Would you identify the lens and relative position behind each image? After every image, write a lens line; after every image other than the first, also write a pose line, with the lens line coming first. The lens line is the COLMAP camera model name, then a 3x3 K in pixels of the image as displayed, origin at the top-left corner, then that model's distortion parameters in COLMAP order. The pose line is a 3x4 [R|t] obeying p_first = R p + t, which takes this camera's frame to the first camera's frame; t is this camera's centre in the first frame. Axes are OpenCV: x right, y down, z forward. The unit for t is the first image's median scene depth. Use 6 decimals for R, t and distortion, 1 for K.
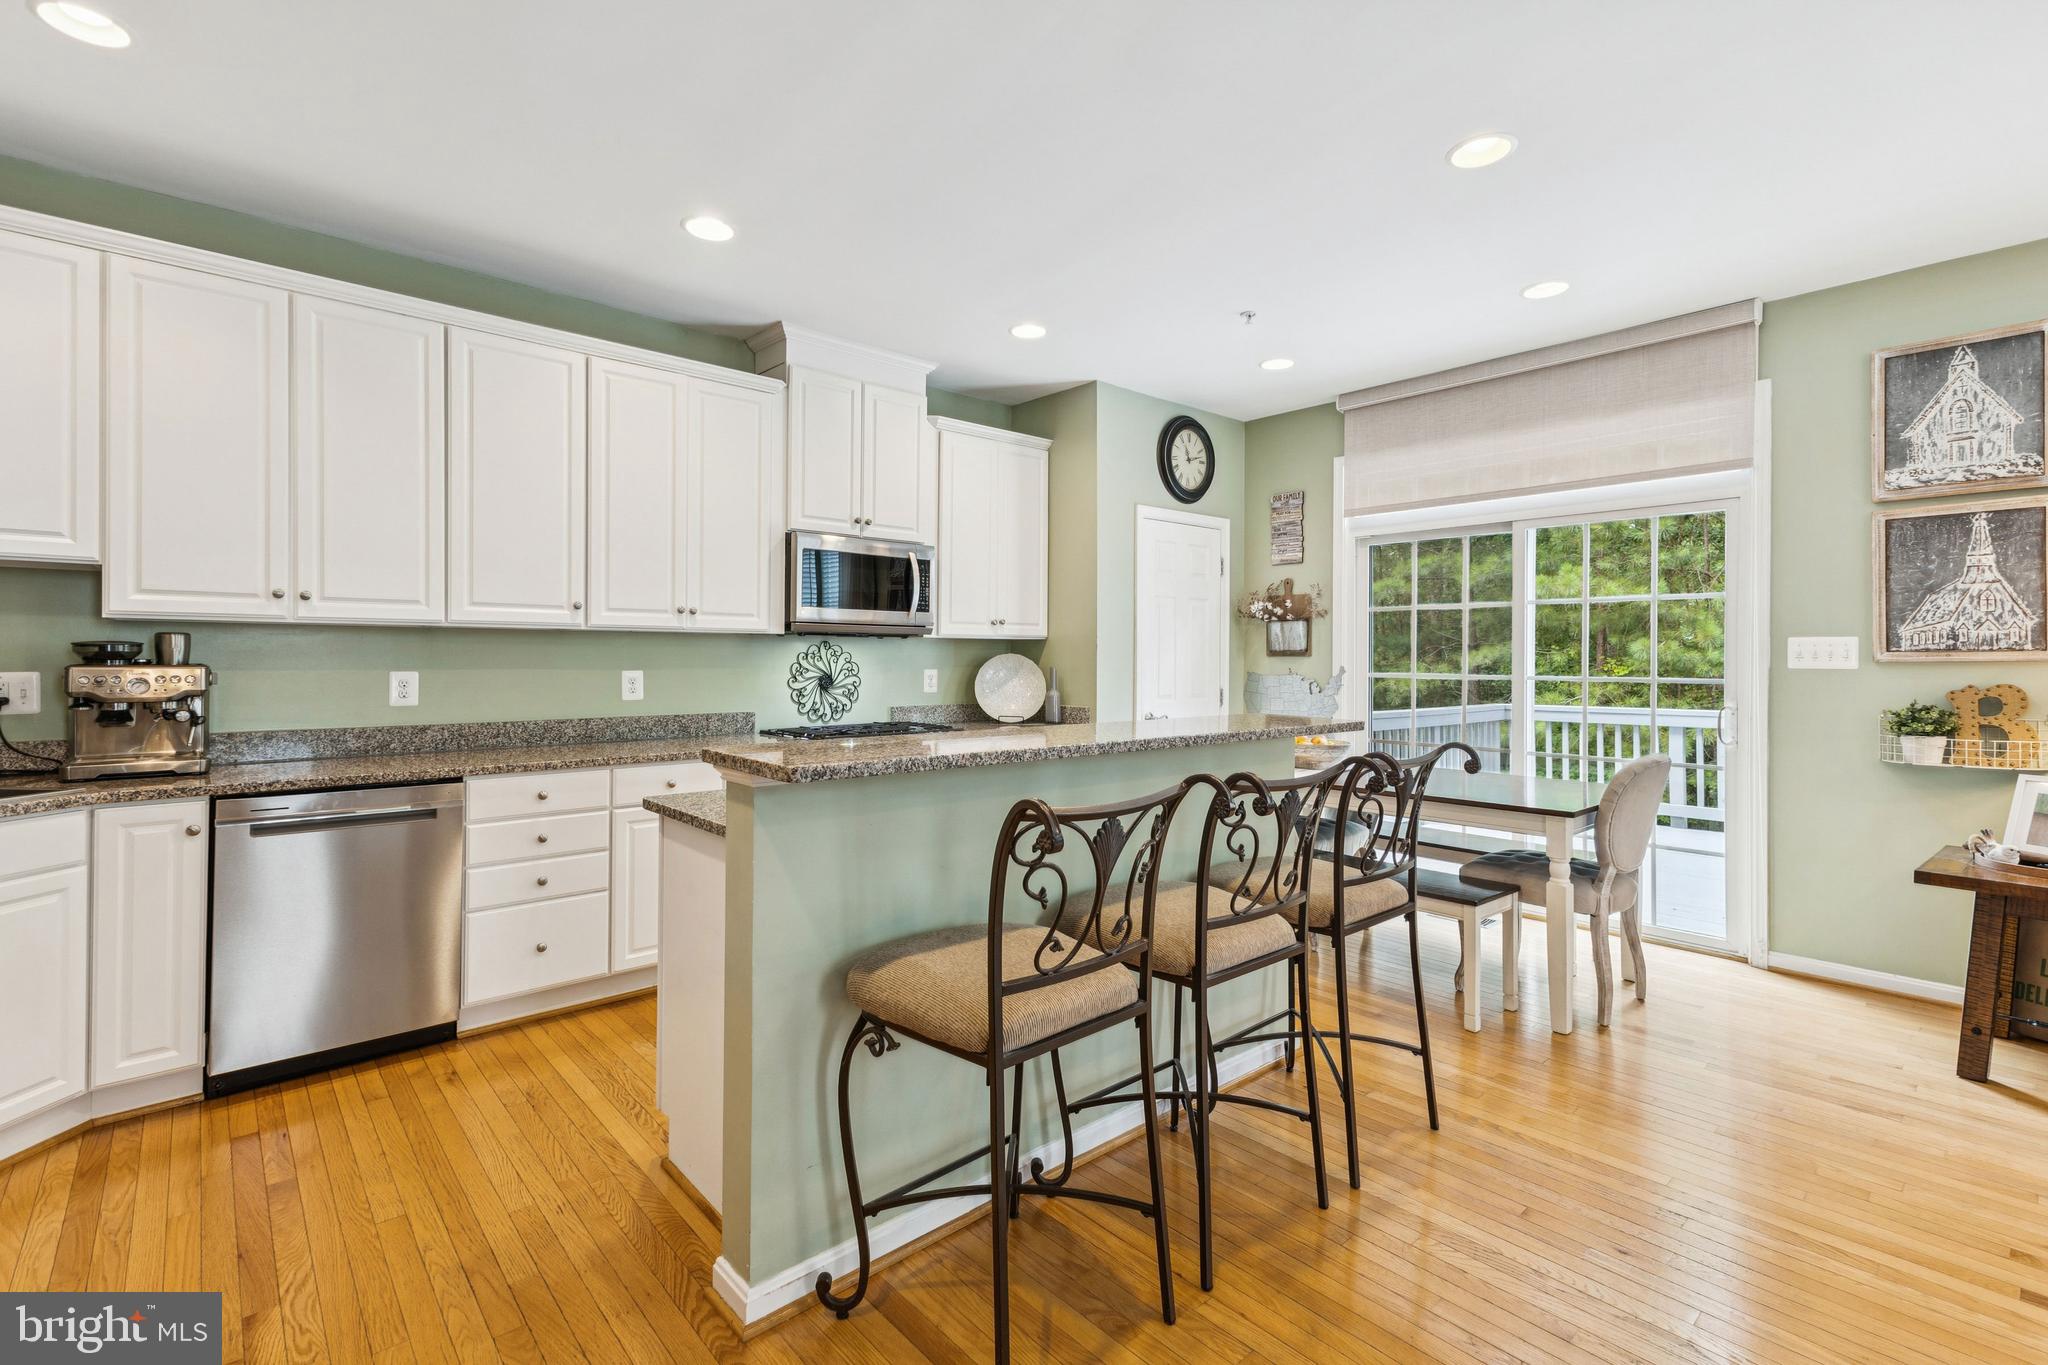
lens RADIAL K [[909.7, 0, 1018.6], [0, 909.7, 663.7], [0, 0, 1]] dist [0.002073, 0.000458]
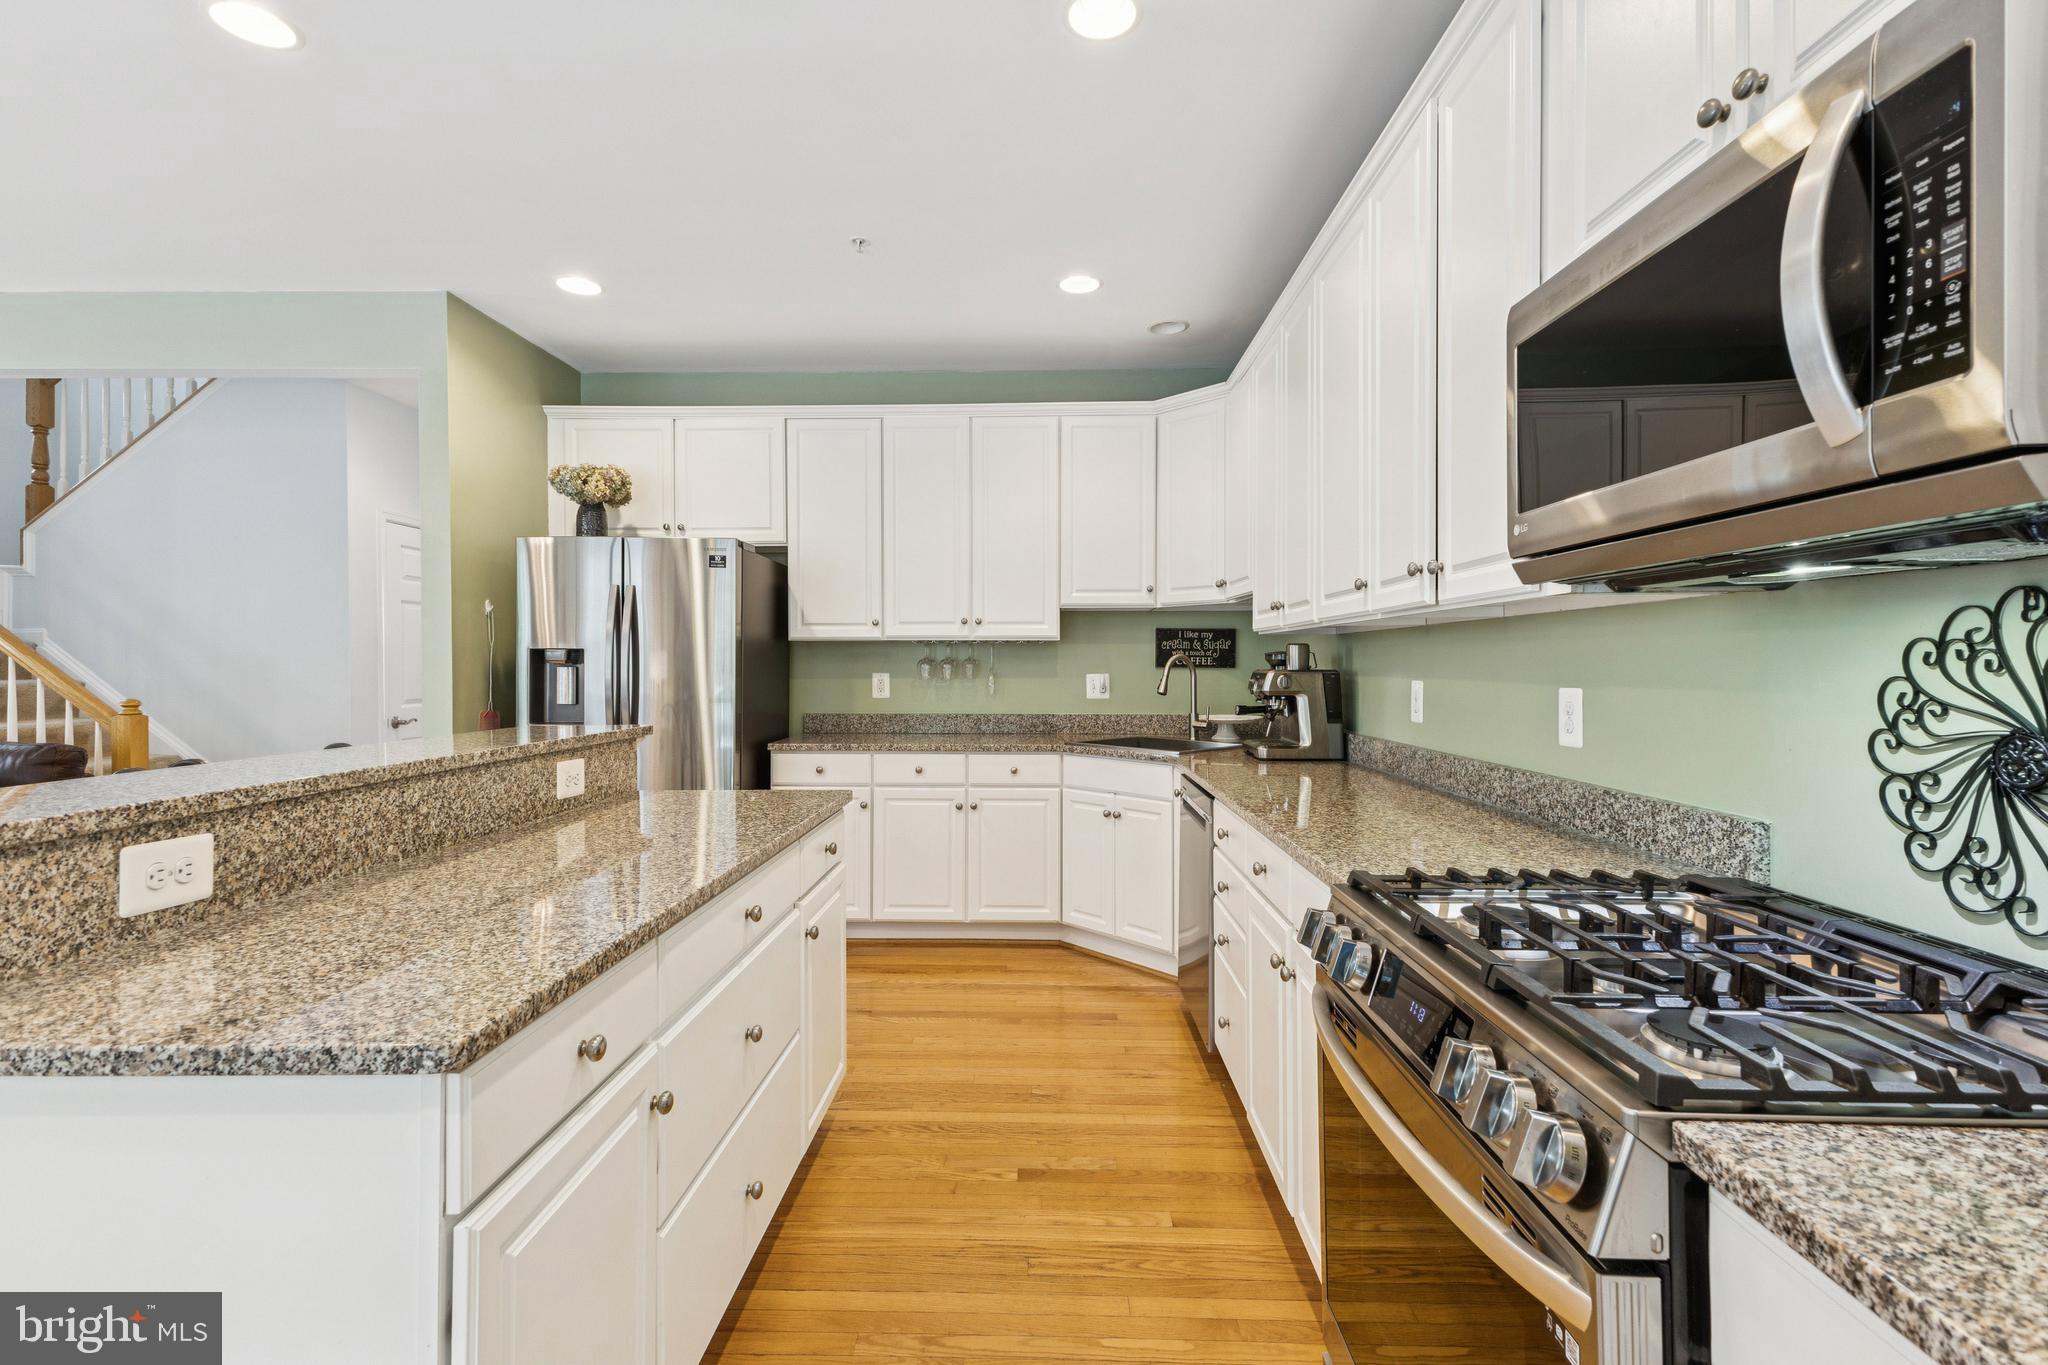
lens RADIAL K [[909.7, 0, 1018.6], [0, 909.7, 663.7], [0, 0, 1]] dist [0.002073, 0.000458]
pose [[-0.687864, -0.005473, -0.725819, 0.204300], [-0.009919, 0.999949, 0.001860, -0.007174], [0.725772, 0.008479, -0.687883, 1.256646]]
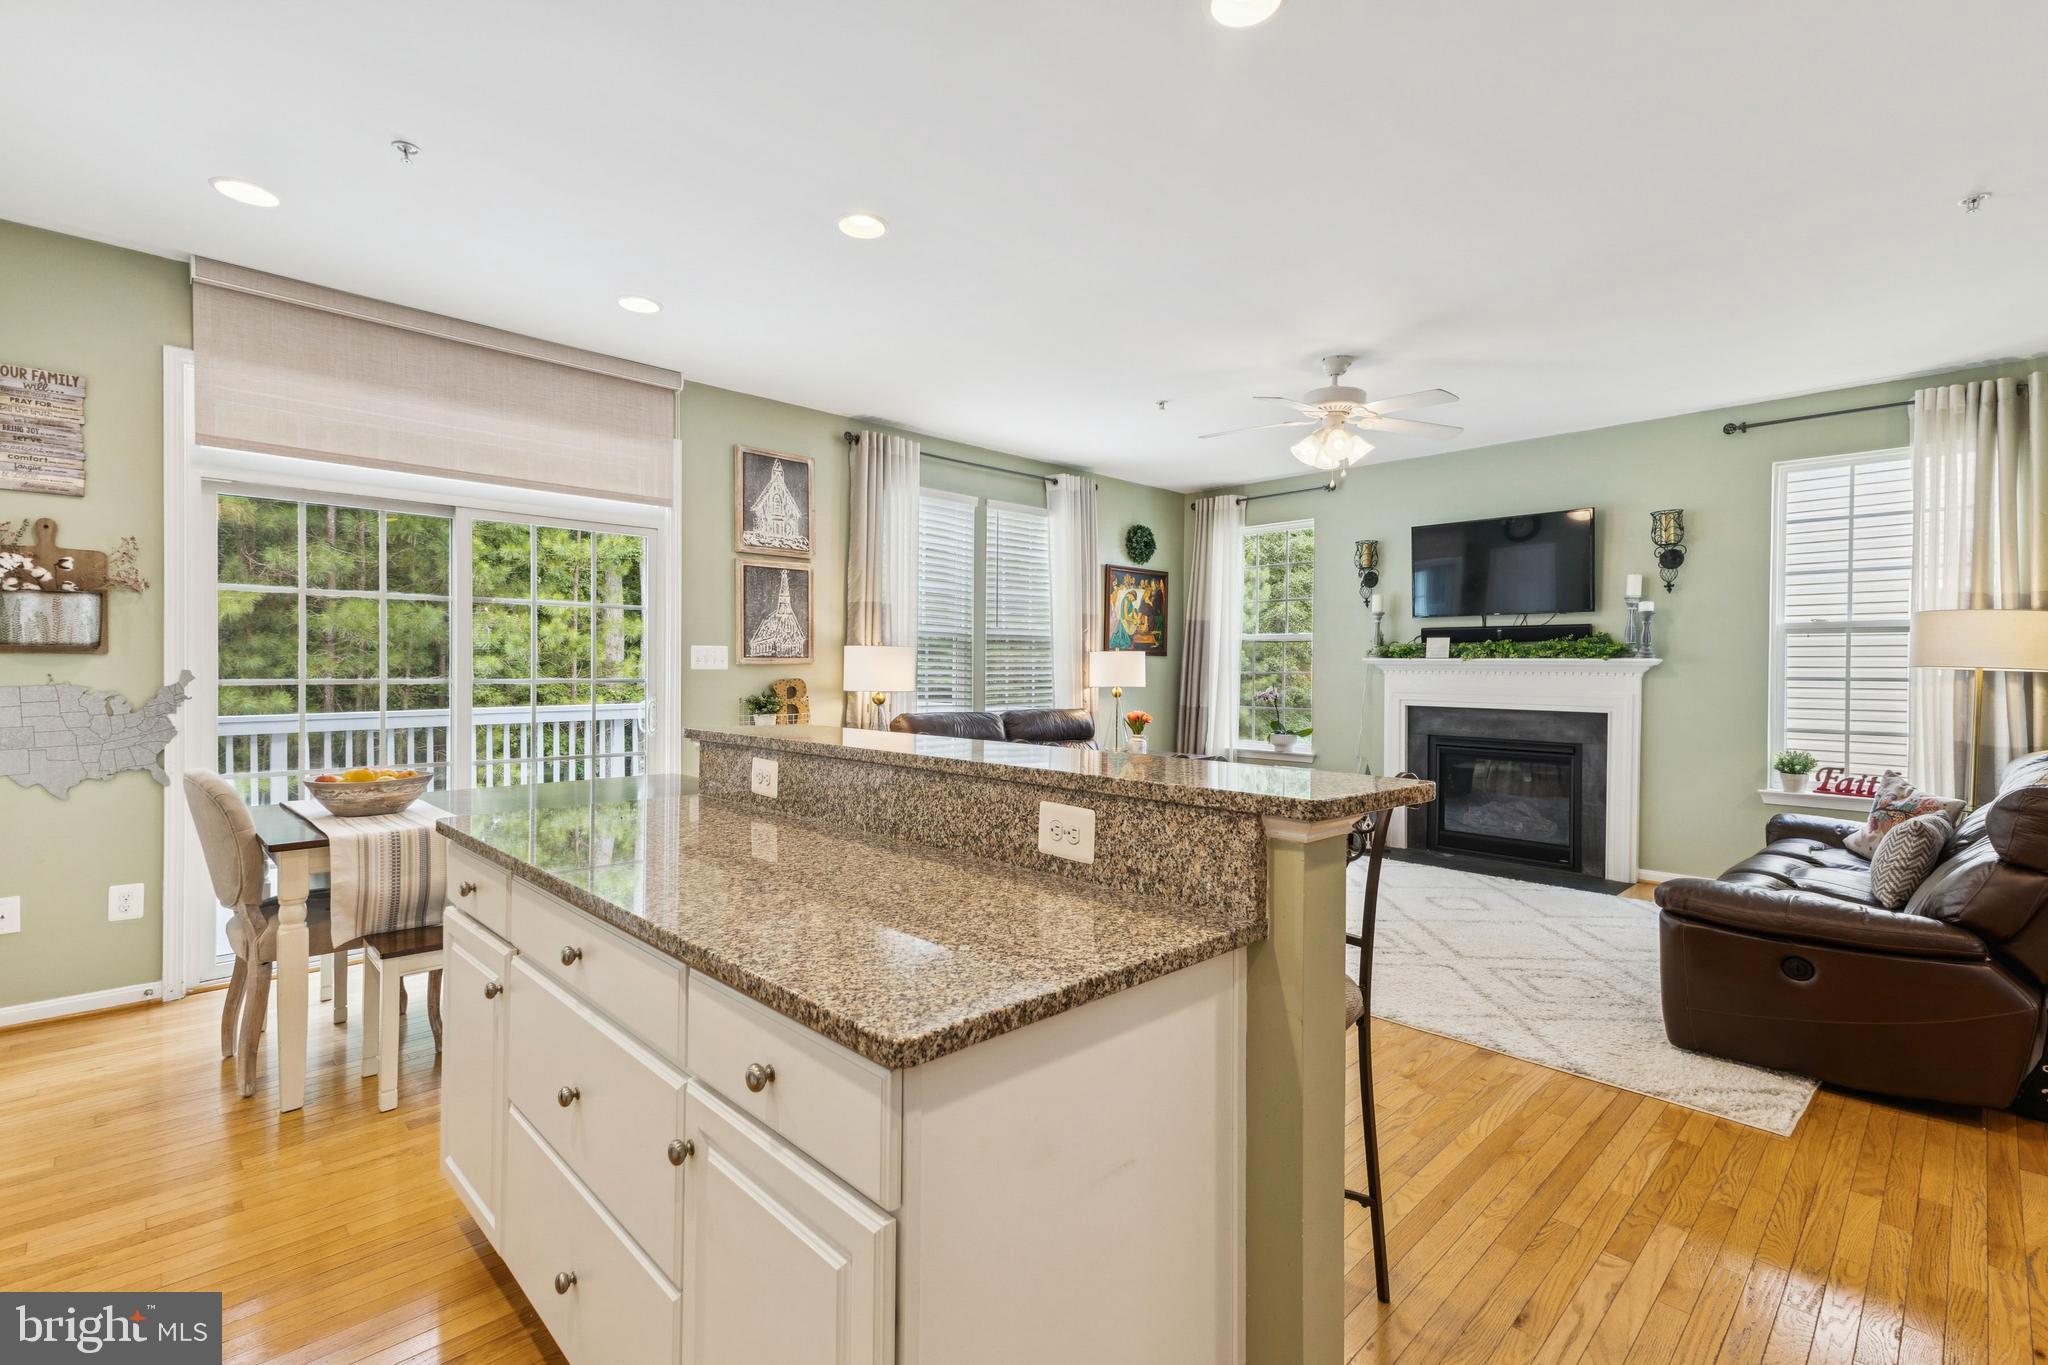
lens RADIAL K [[909.7, 0, 1018.6], [0, 909.7, 663.7], [0, 0, 1]] dist [0.002073, 0.000458]
pose [[-0.062470, -0.000180, 0.998047, -0.484449], [-0.001212, 0.999999, 0.000105, -0.003606], [-0.998046, -0.001203, -0.062470, 0.637612]]
